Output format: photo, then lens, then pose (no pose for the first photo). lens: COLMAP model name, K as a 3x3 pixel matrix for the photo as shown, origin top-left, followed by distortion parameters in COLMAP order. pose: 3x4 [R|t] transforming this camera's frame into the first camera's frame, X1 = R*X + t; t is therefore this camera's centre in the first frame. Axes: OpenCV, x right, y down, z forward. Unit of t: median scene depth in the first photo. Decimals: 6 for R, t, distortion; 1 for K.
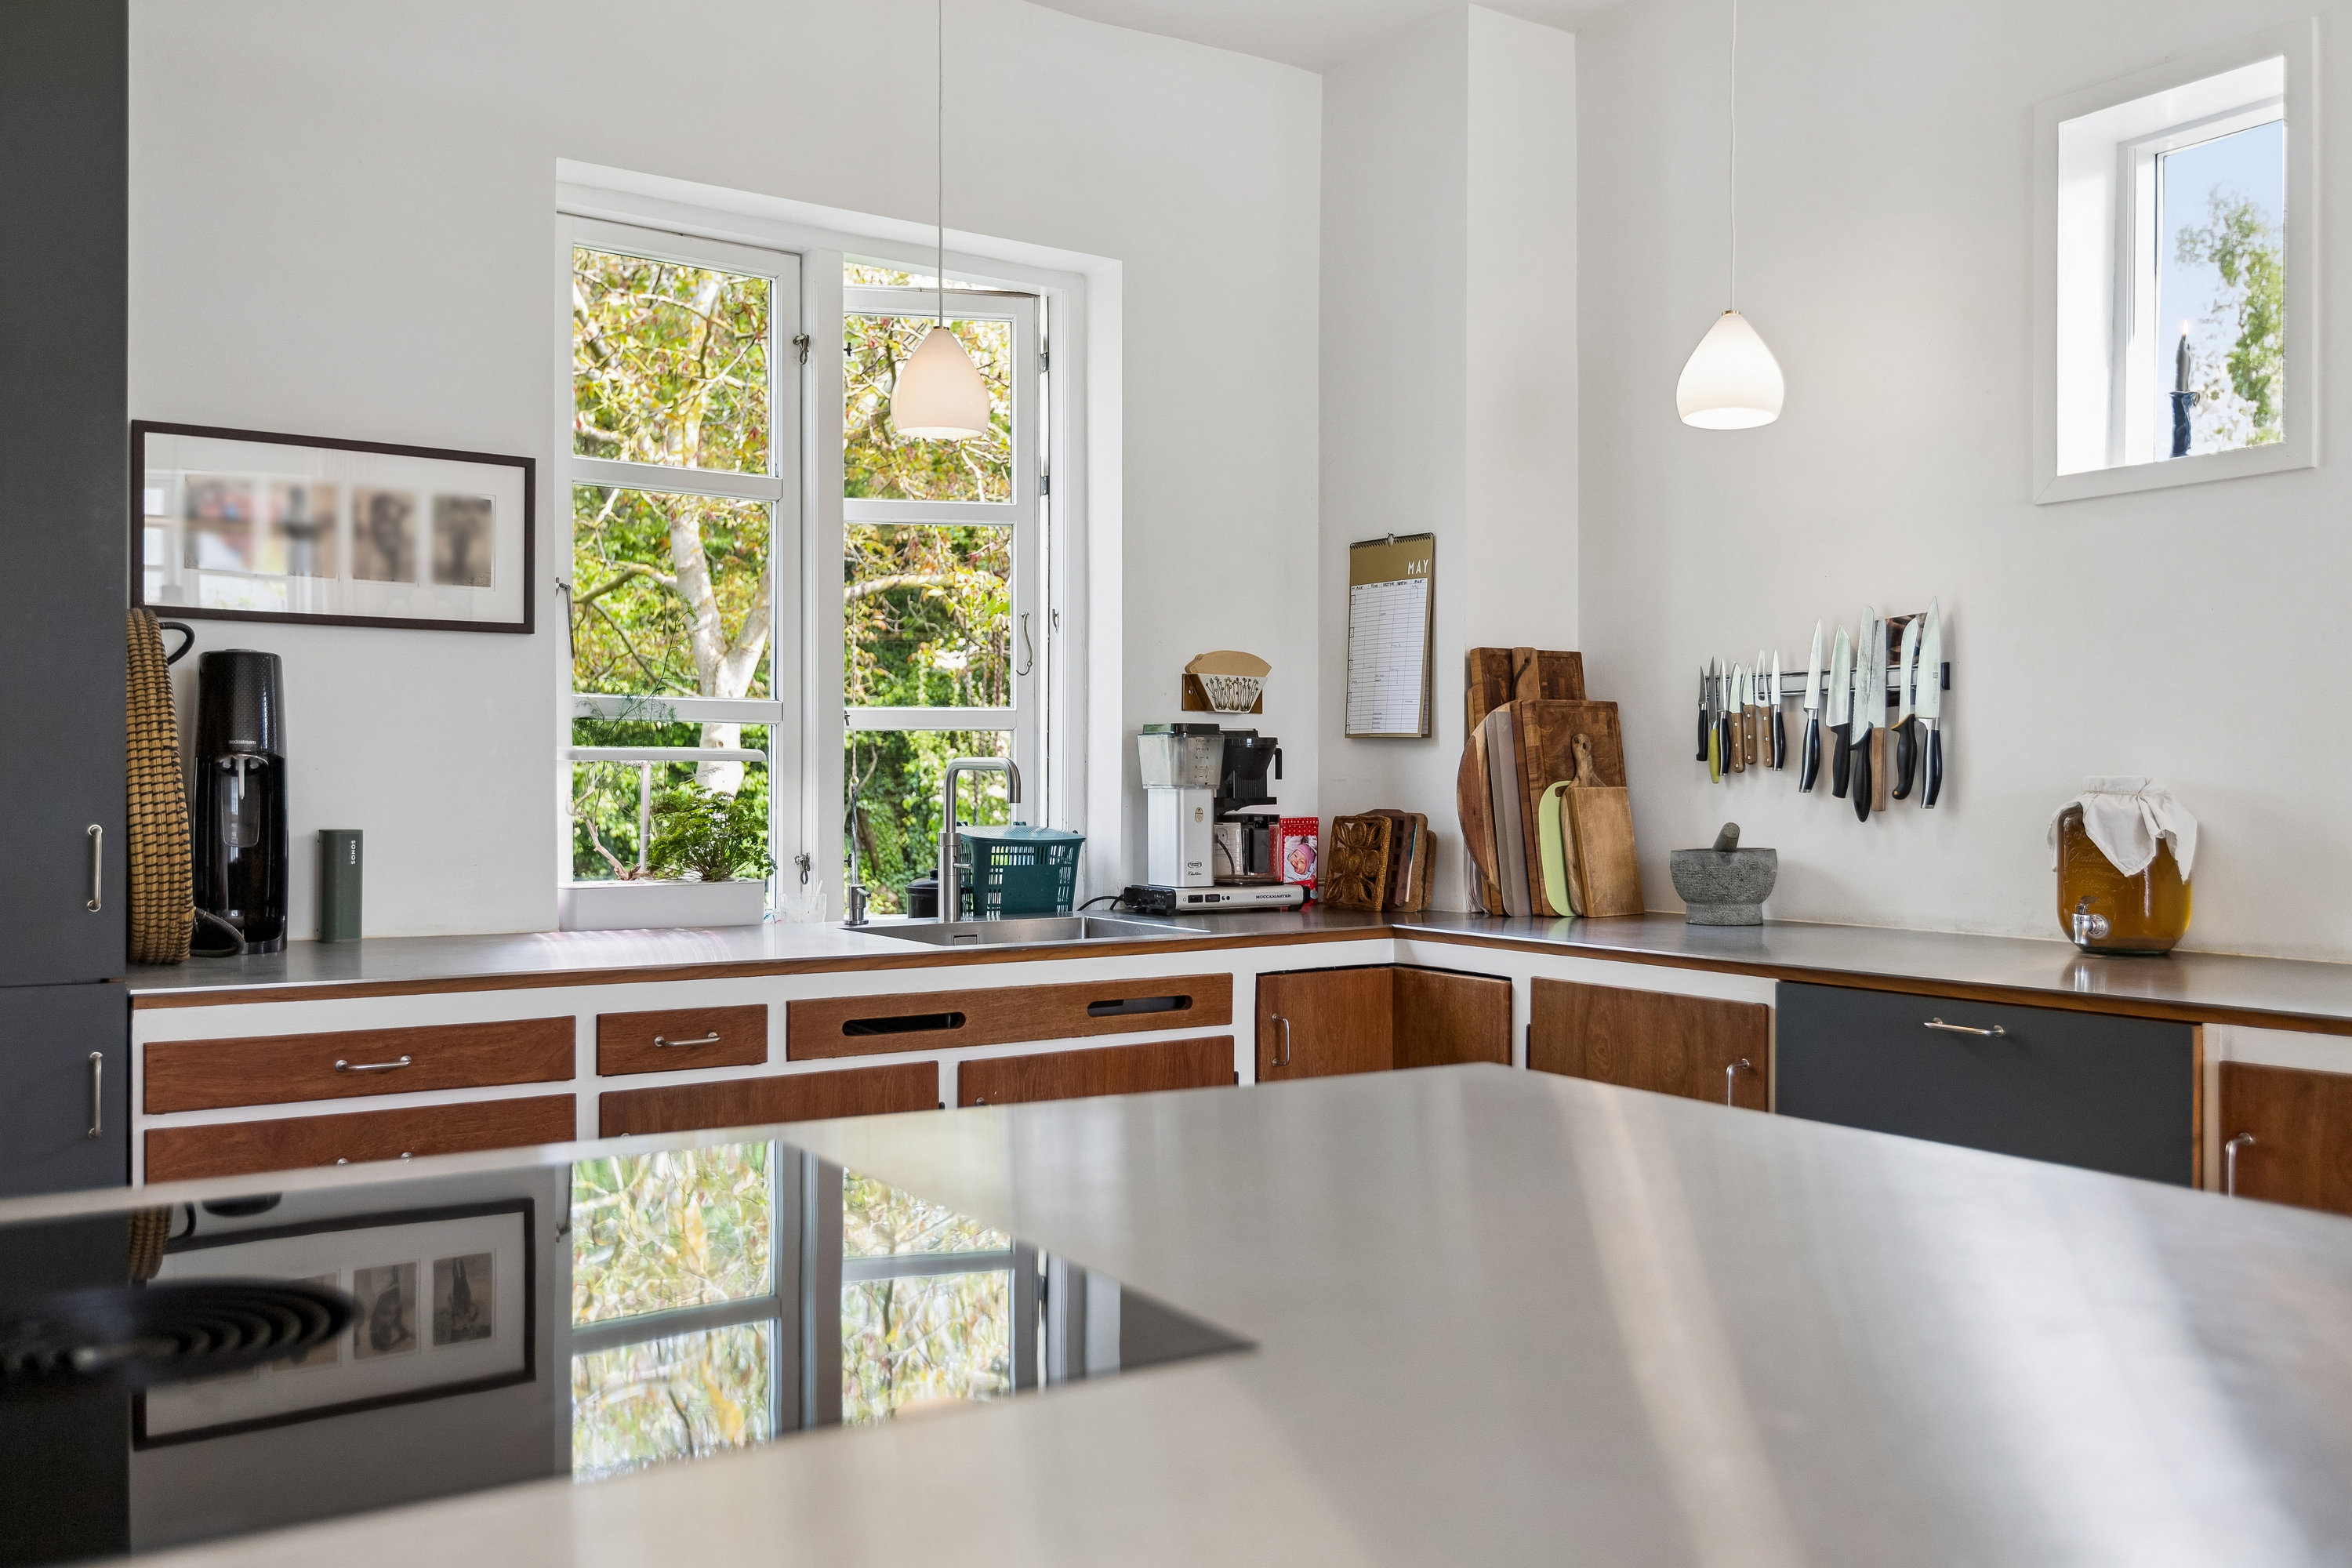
lens RADIAL K [[1988.1, 0, 1172.8], [0, 1988.1, 772.1], [0, 0, 1]] dist [0.005187, 0.010915]
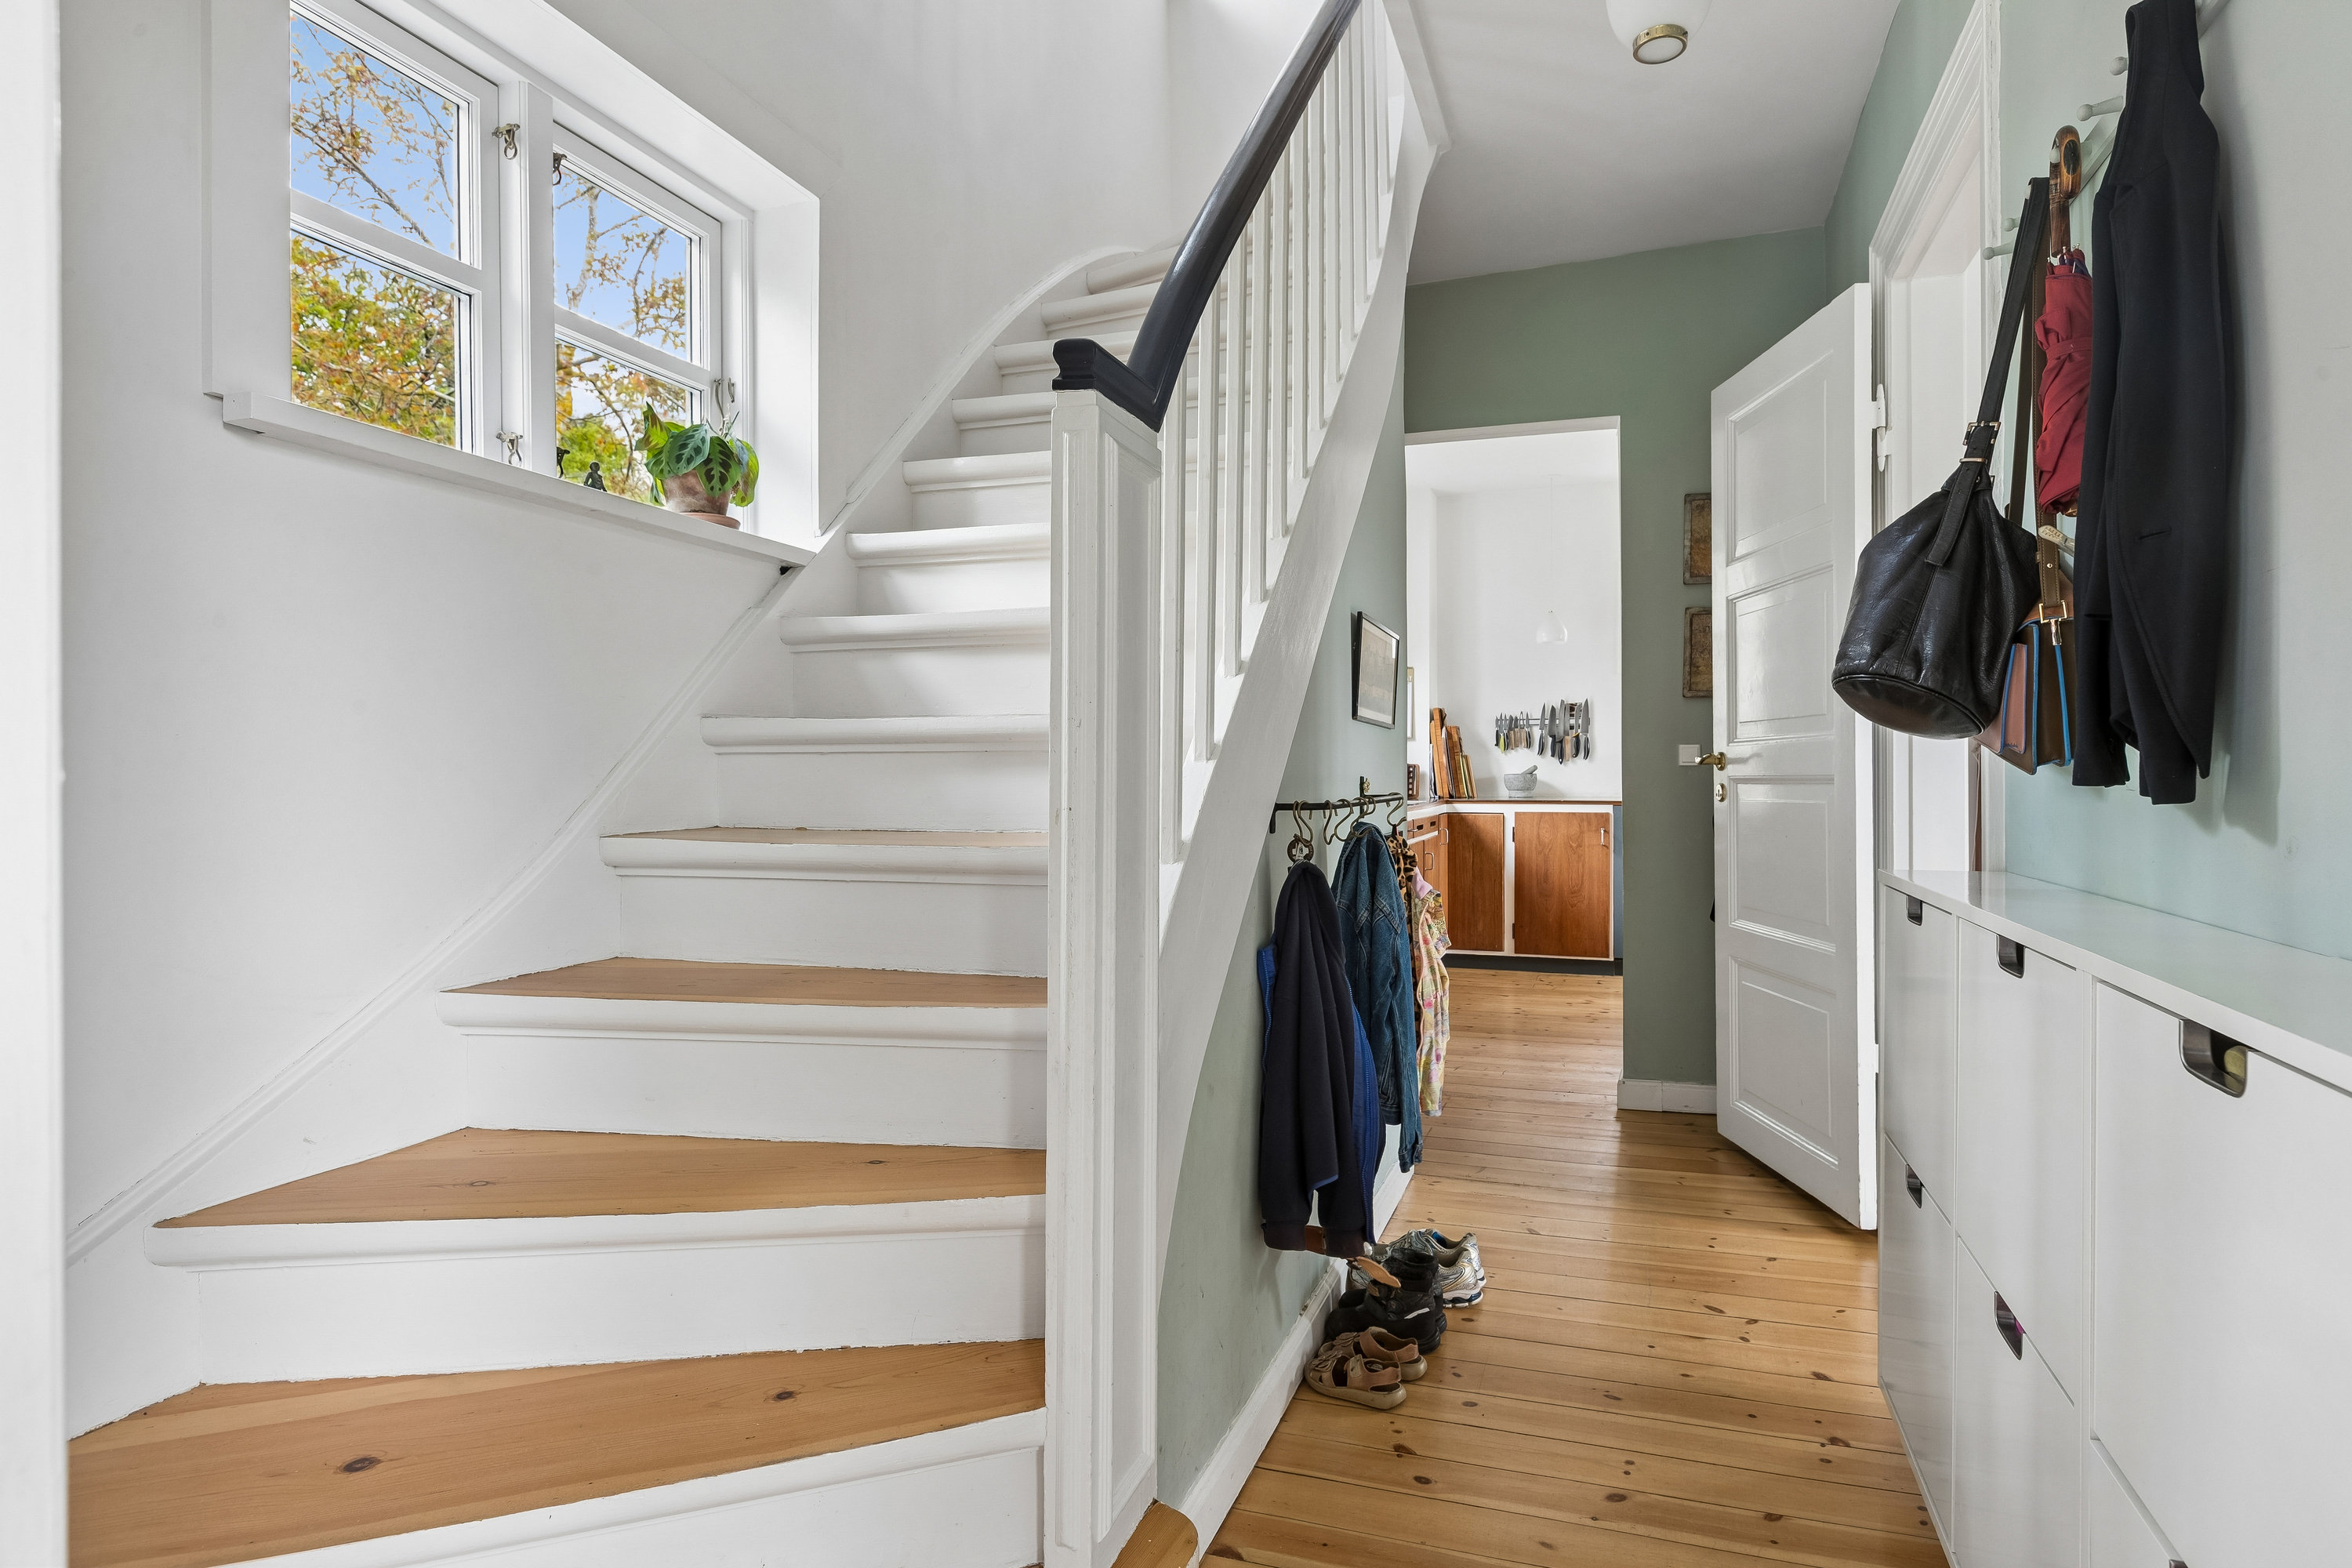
lens RADIAL K [[1316.0, 0, 1168.5], [0, 1316.0, 783.9], [0, 0, 1]] dist [0.003660, -0.001010]
pose [[0.807763, -0.012694, 0.589371, -1.375045], [0.004891, 0.999878, 0.014832, 0.020771], [-0.589487, -0.009098, 0.807726, -0.355995]]
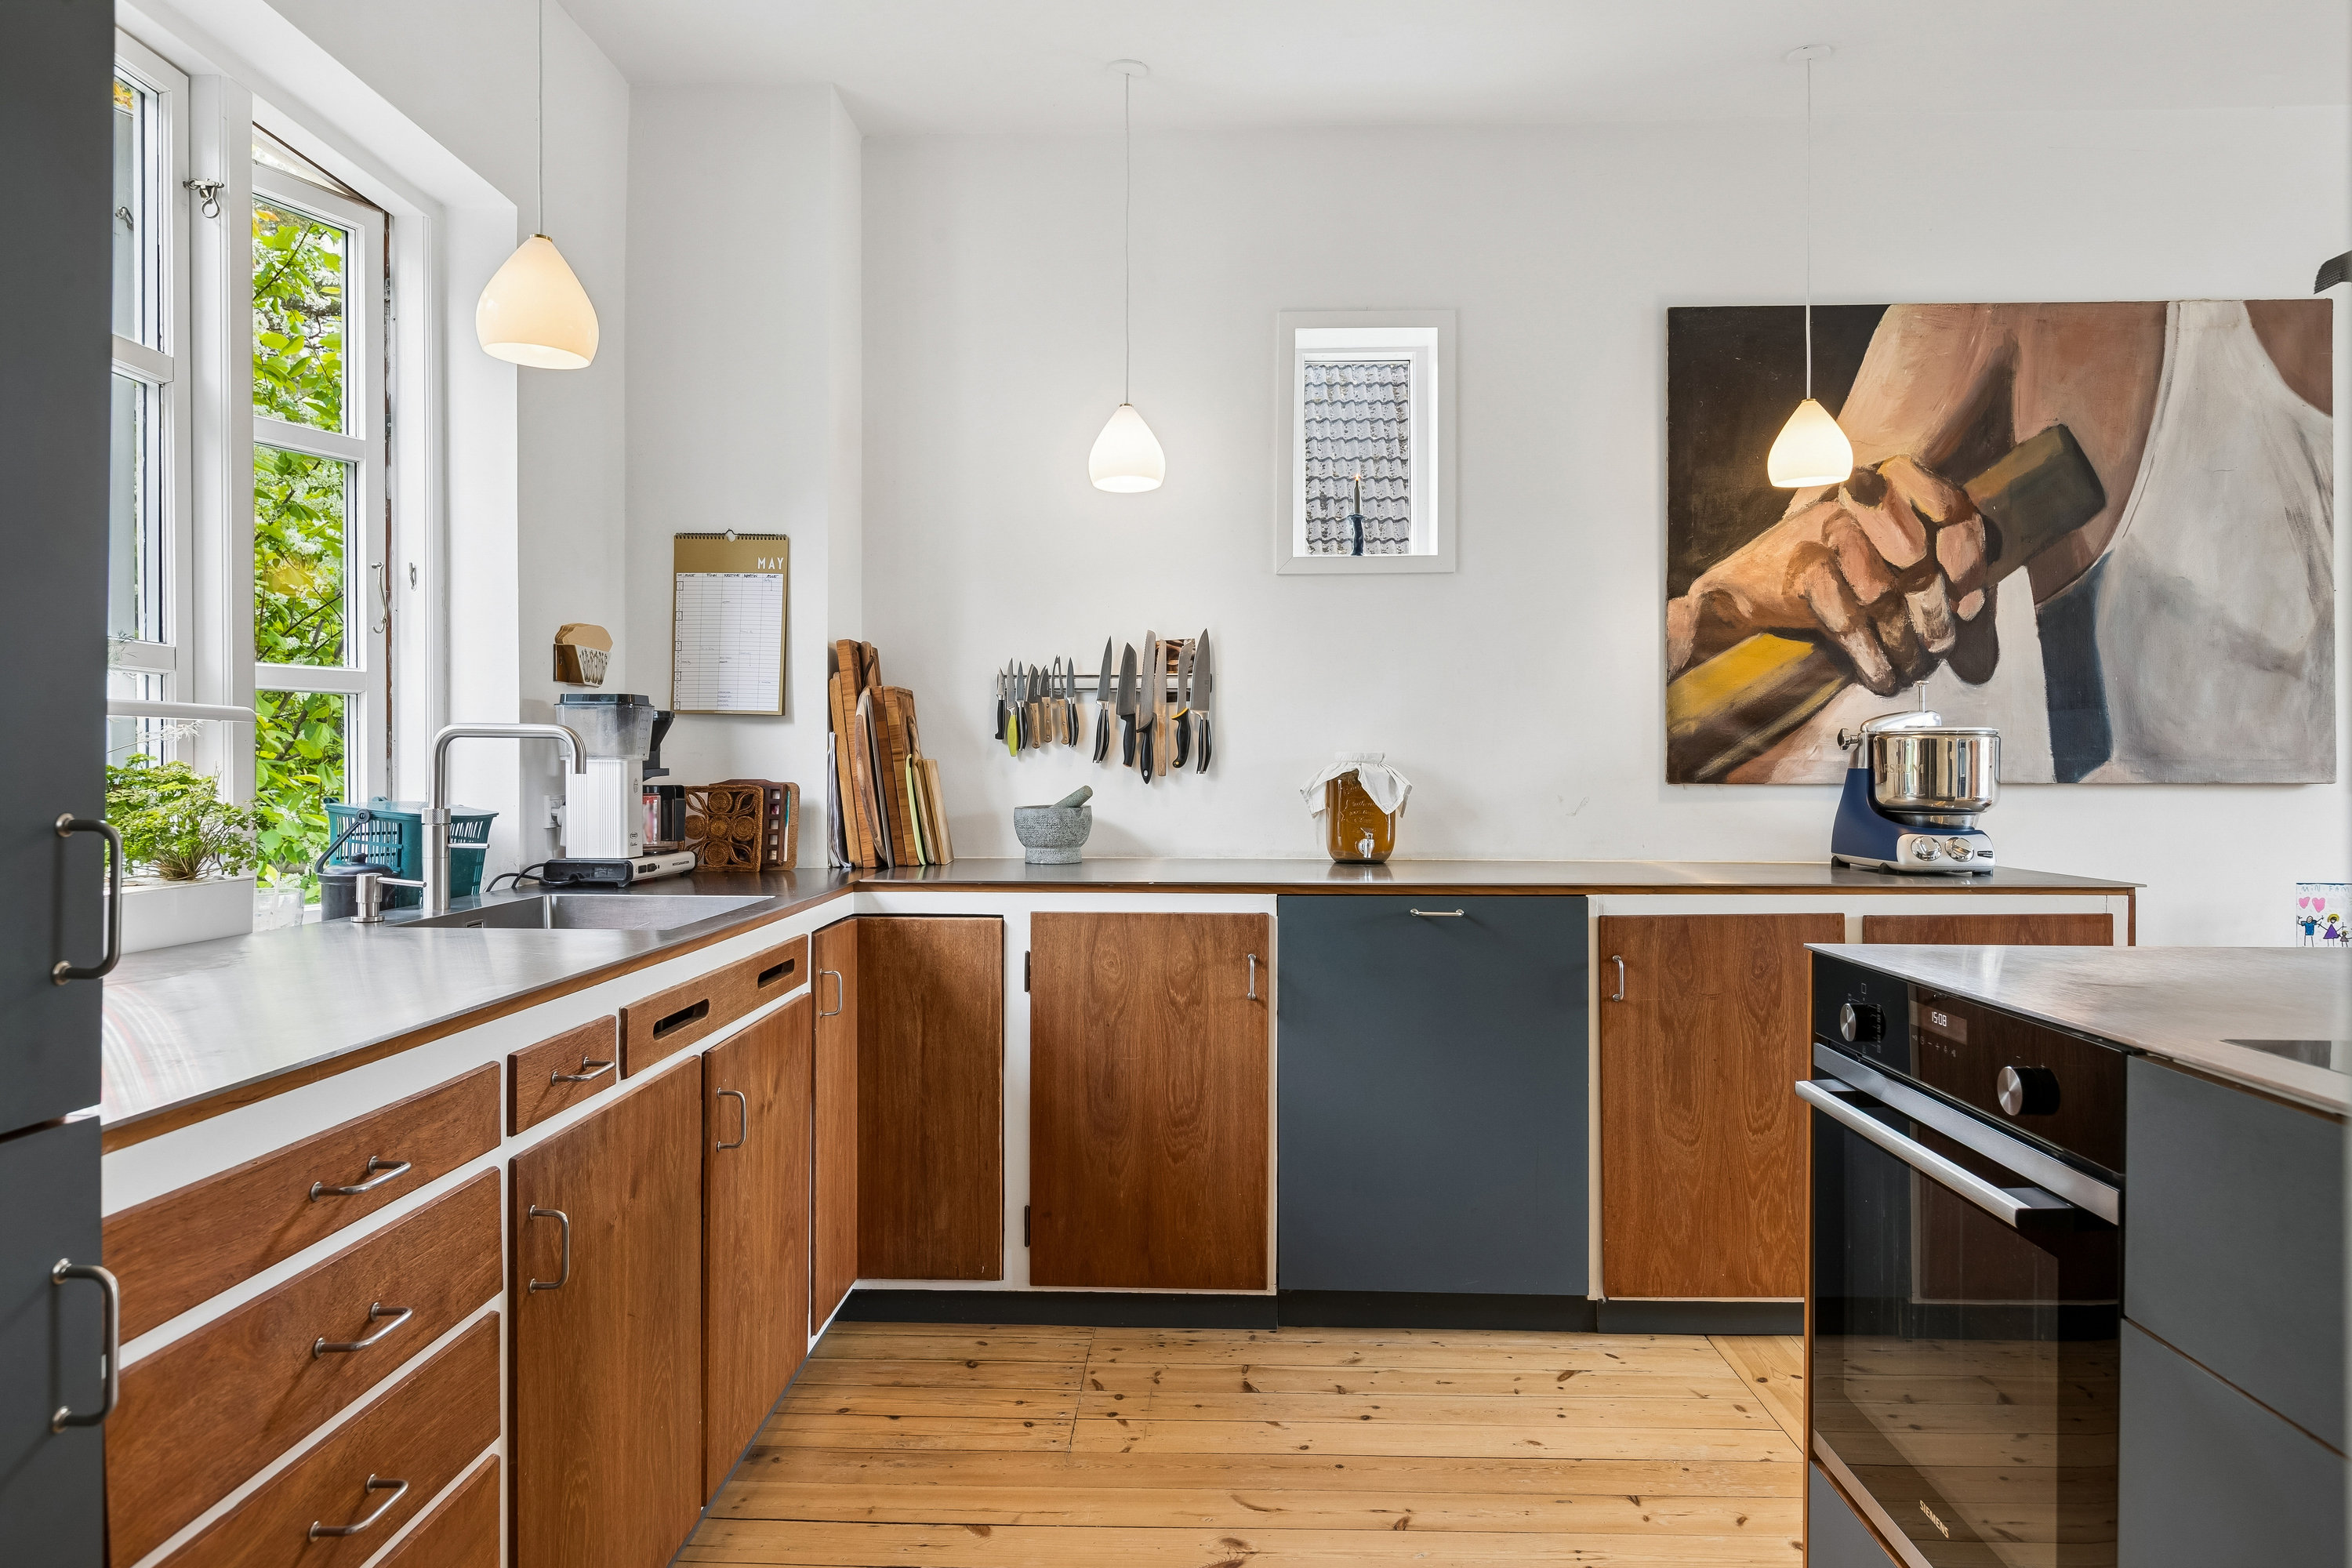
lens RADIAL K [[1455.4, 0, 1172.3], [0, 1455.4, 776.8], [0, 0, 1]] dist [-0.003323, 0.005579]
pose [[0.587698, -0.006643, 0.809053, -0.440993], [-0.001415, 0.999956, 0.009239, 0.010107], [-0.809079, -0.006575, 0.587663, 0.360858]]
